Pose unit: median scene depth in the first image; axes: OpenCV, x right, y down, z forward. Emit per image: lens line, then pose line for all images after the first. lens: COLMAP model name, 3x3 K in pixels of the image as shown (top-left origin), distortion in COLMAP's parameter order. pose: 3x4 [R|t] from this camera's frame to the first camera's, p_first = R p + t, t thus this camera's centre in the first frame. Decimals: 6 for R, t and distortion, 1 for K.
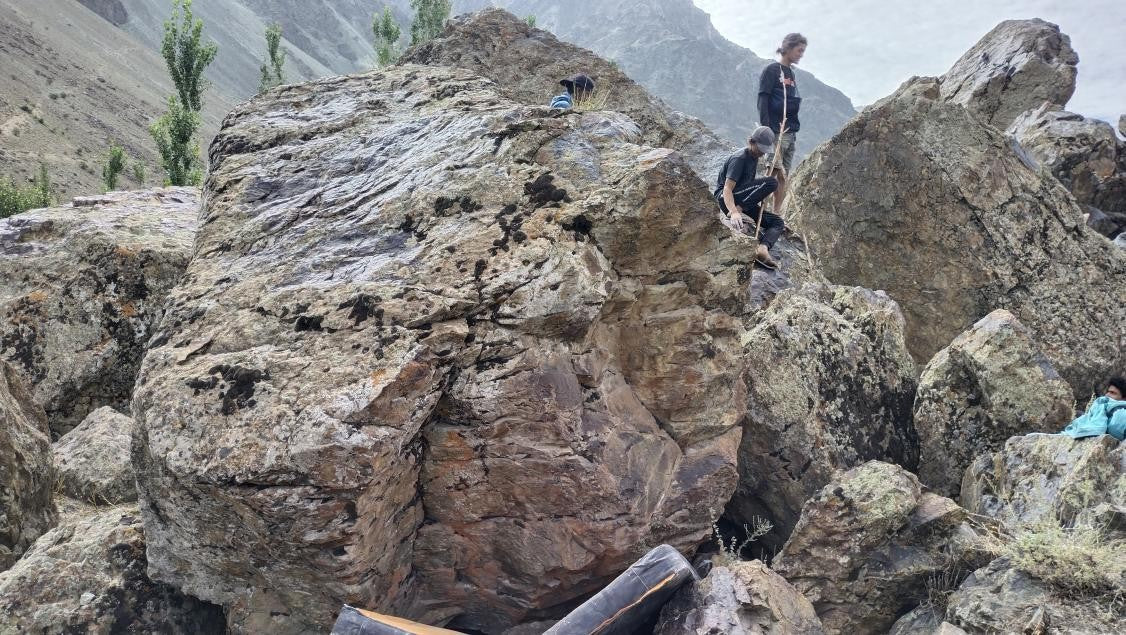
lens RADIAL K [[839.5, 0, 552.1], [0, 839.5, 319.2], [0, 0, 1]] dist [0.061926, -0.072246]
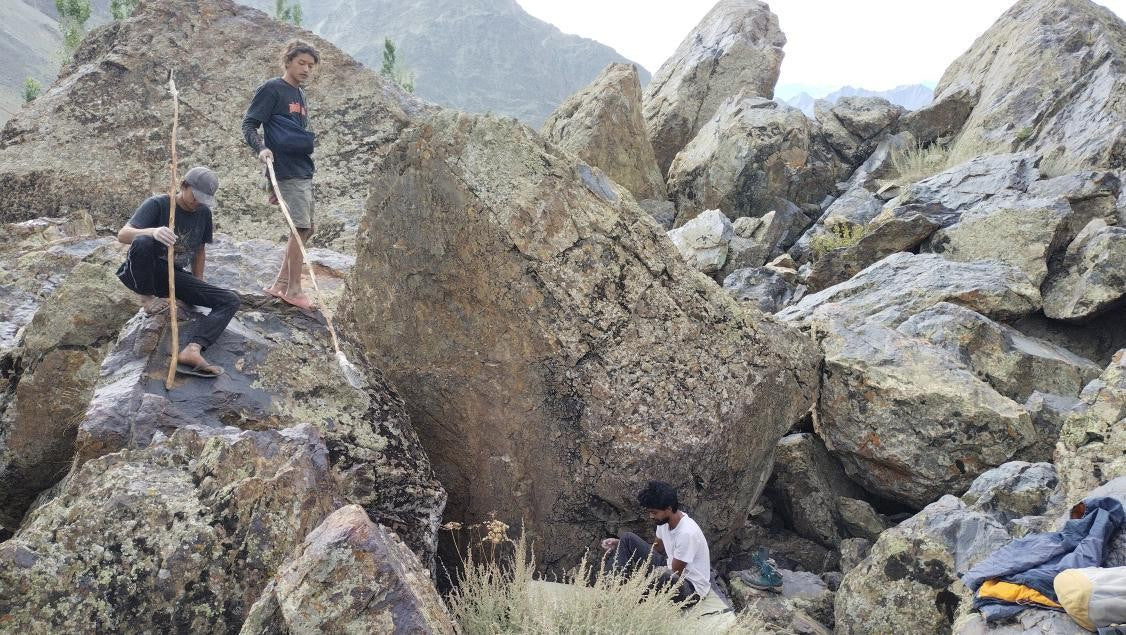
lens RADIAL K [[839.5, 0, 544.2], [0, 839.5, 324.3], [0, 0, 1]] dist [0.061926, -0.072246]
pose [[0.978154, -0.076191, 0.193414, 0.347875], [0.070020, 0.996800, 0.038554, -0.096368], [-0.195733, -0.024169, 0.980359, 0.240133]]
